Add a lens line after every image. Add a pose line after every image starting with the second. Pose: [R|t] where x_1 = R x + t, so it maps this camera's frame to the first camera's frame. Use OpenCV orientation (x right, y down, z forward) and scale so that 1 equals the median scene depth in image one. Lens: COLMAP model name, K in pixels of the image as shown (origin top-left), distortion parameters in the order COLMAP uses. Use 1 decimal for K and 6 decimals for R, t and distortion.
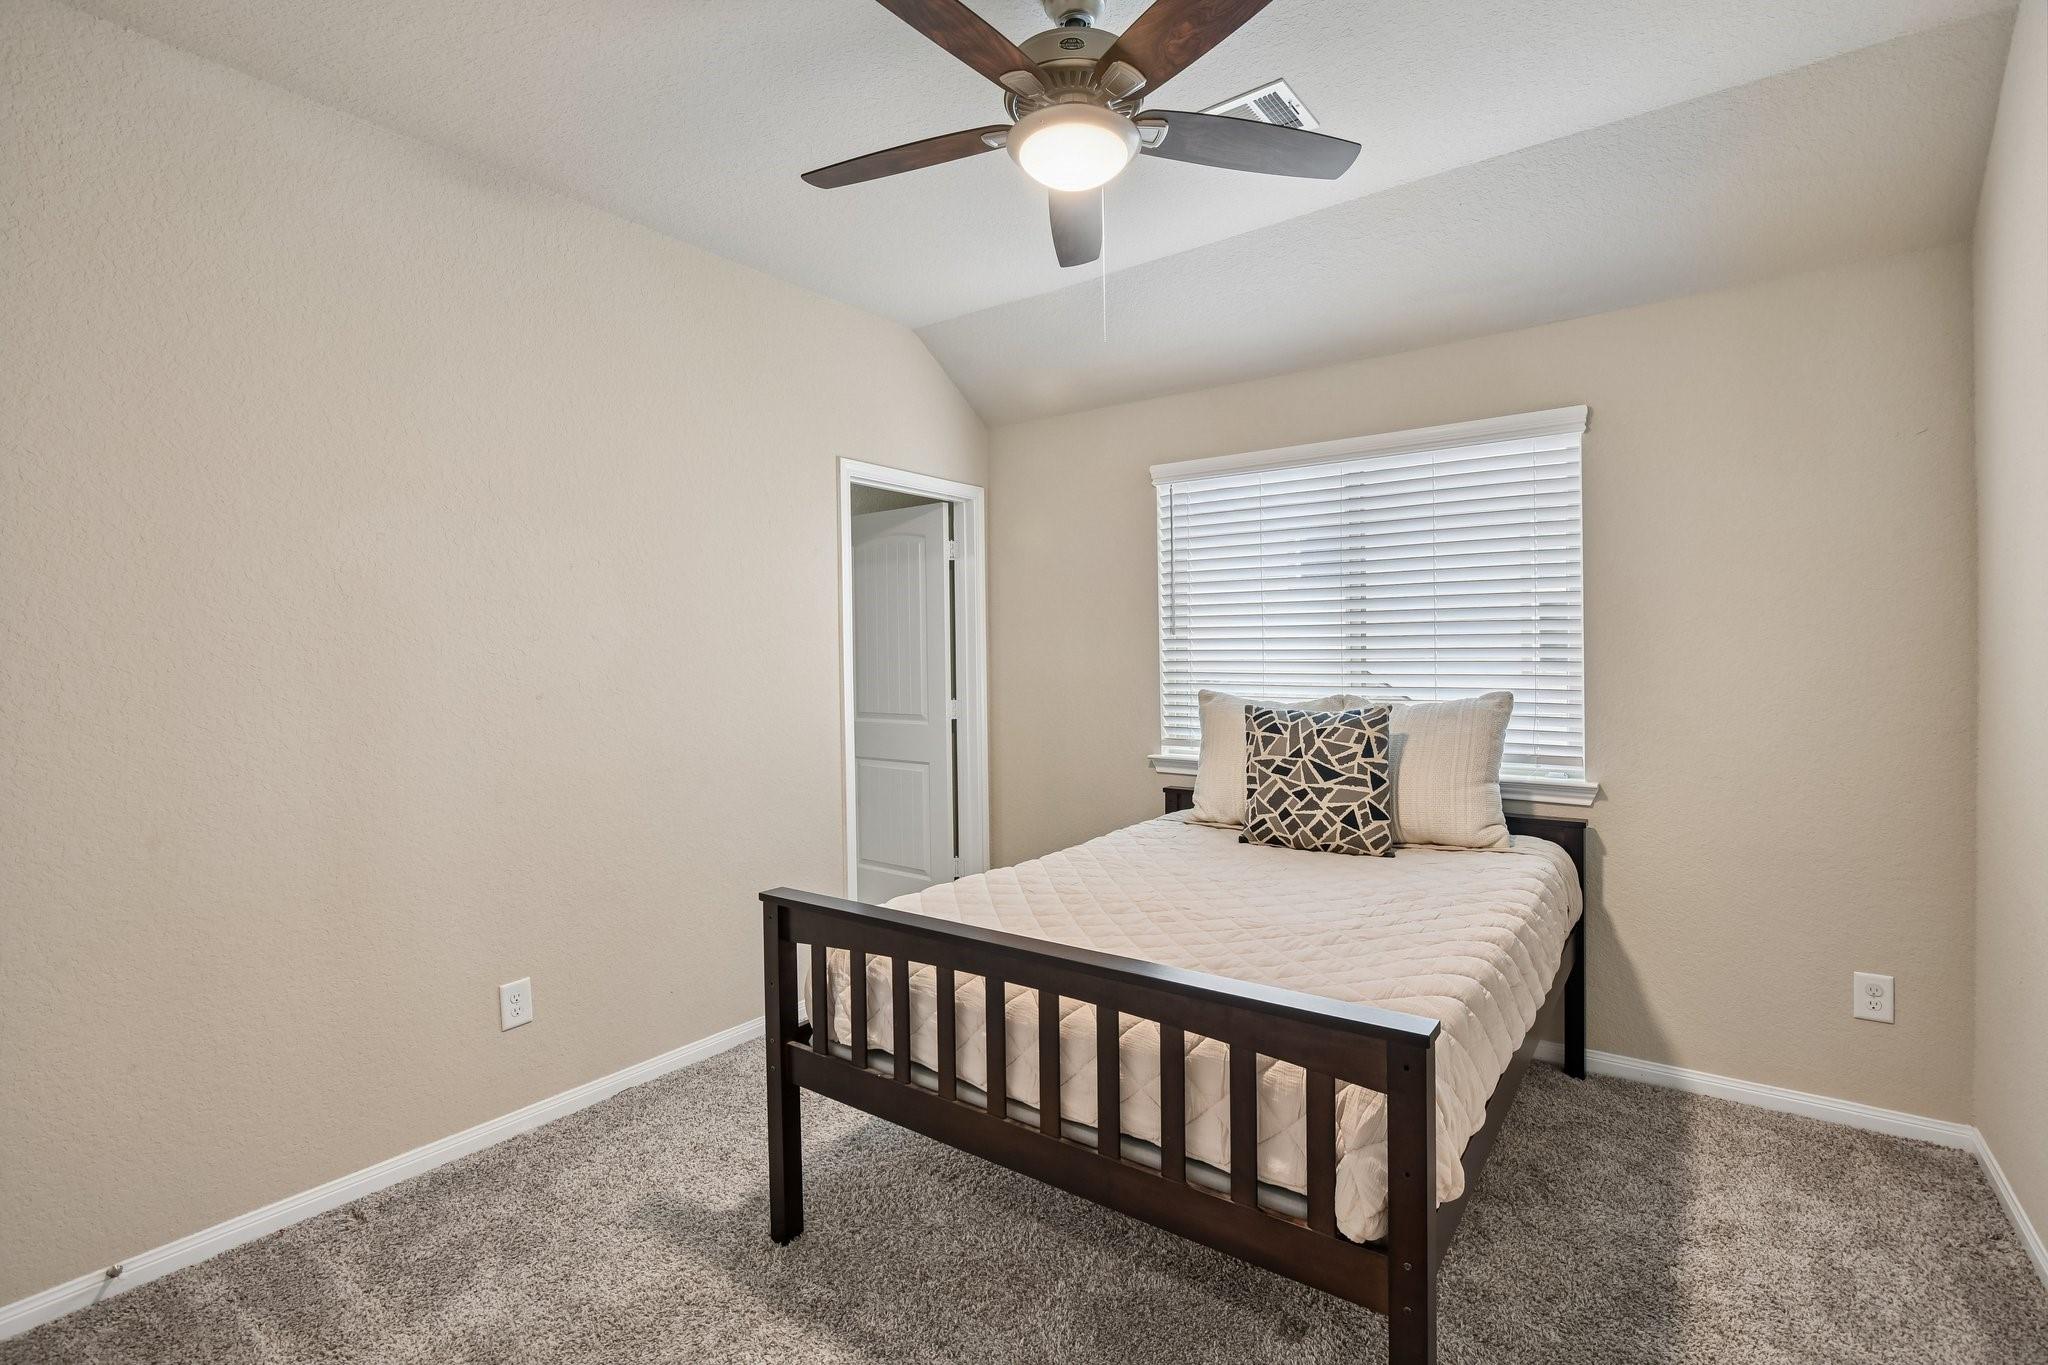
lens RADIAL K [[924.8, 0, 1008.8], [0, 924.8, 681.7], [0, 0, 1]] dist [-0.014126, -0.000855]
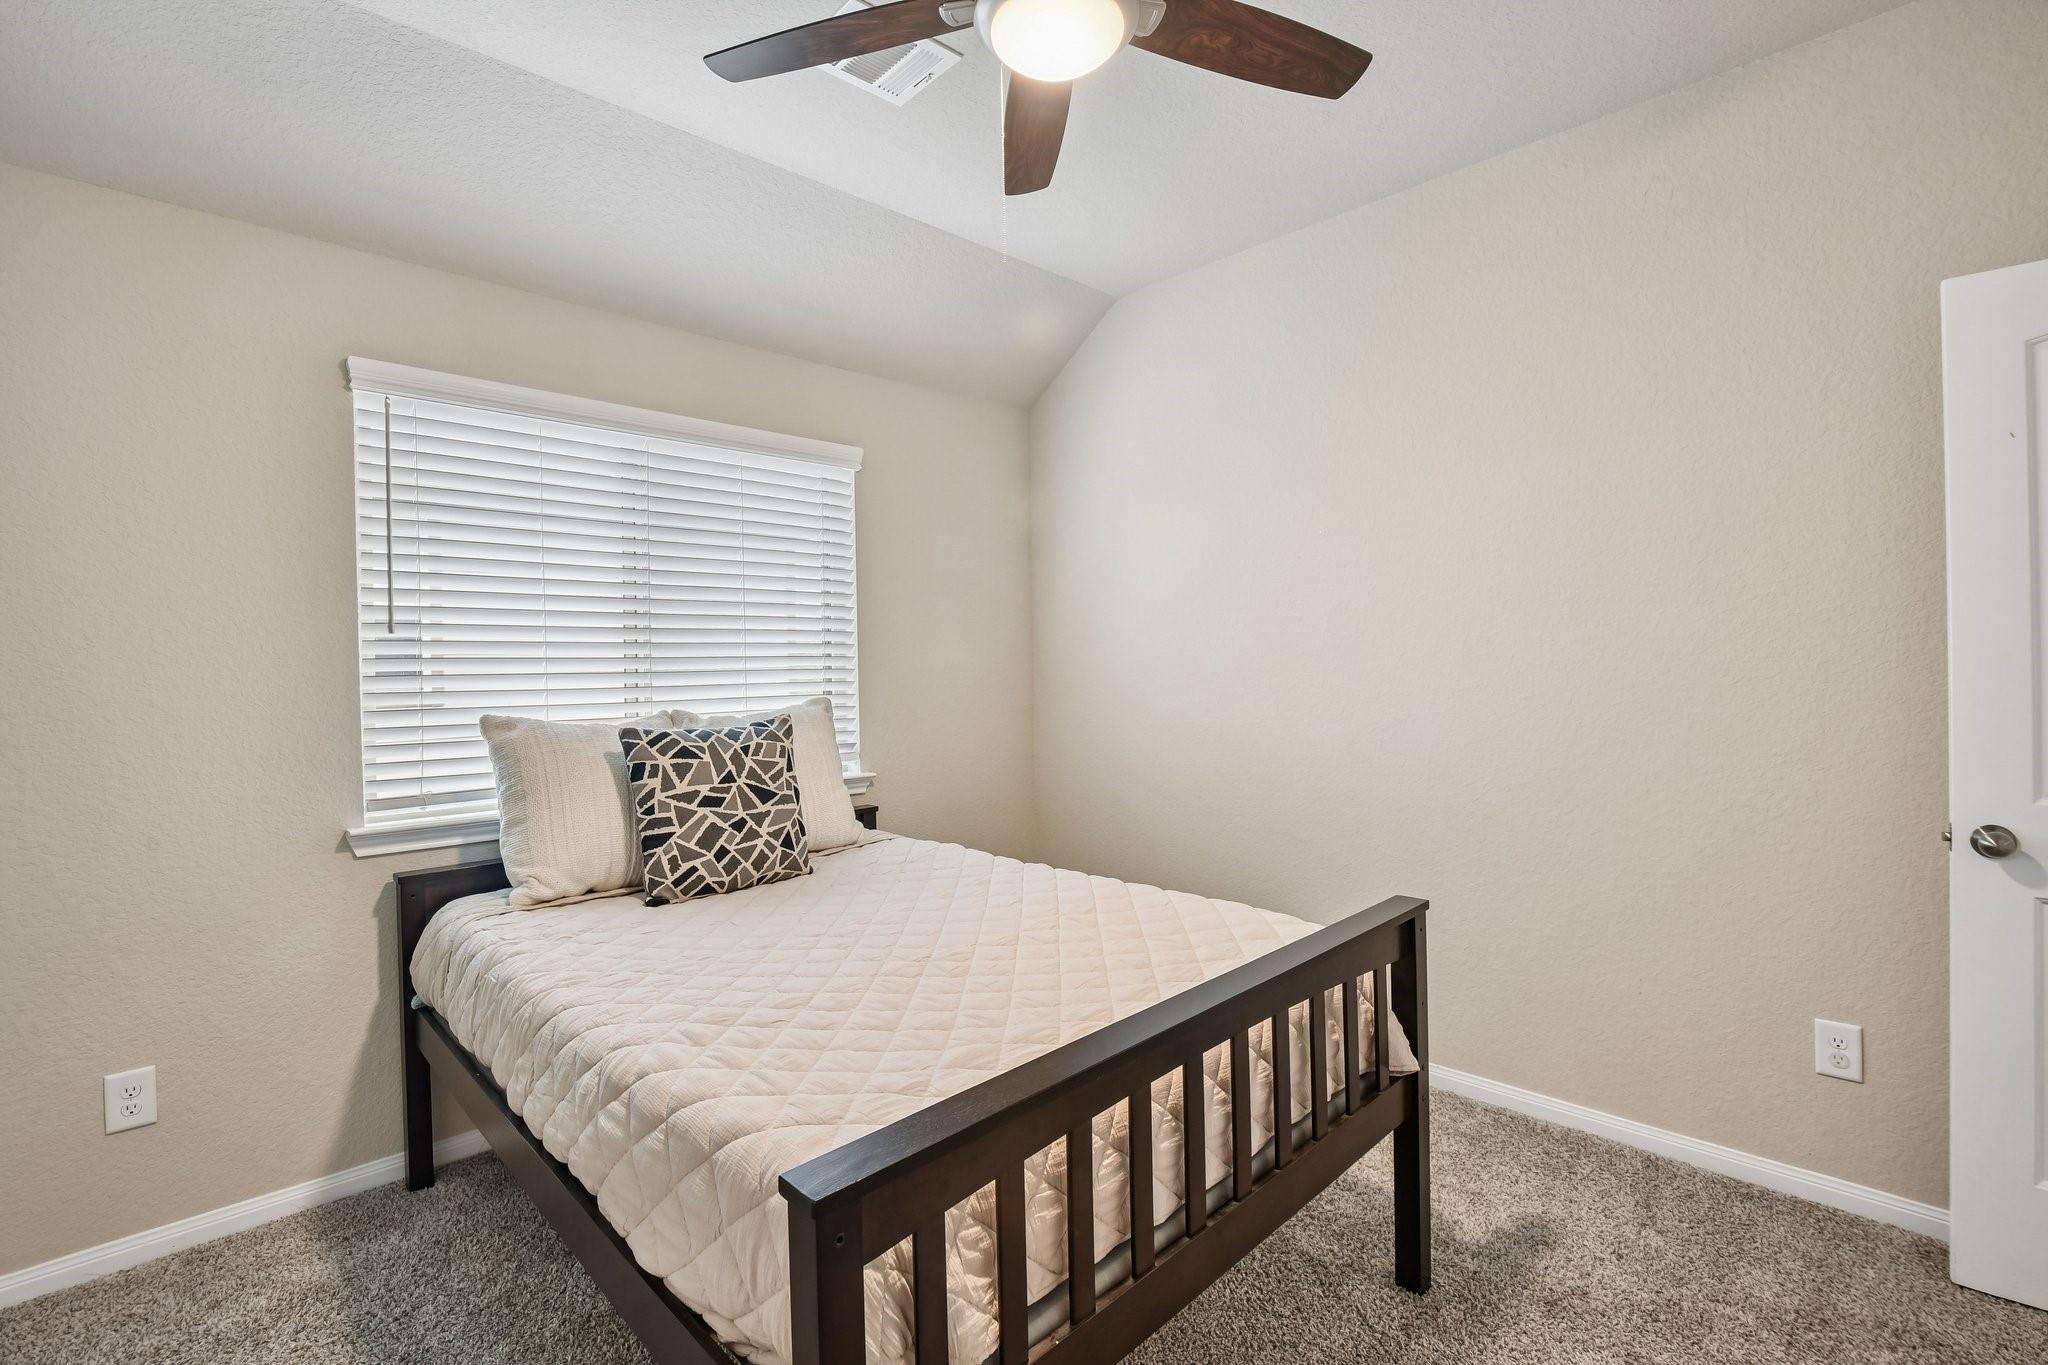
lens RADIAL K [[924.8, 0, 1014.3], [0, 924.8, 675.5], [0, 0, 1]] dist [-0.014126, -0.000855]
pose [[0.157673, -0.005634, 0.987475, -0.475202], [0.044817, 0.998994, -0.001457, -0.002946], [-0.986474, 0.044486, 0.157767, 0.601054]]
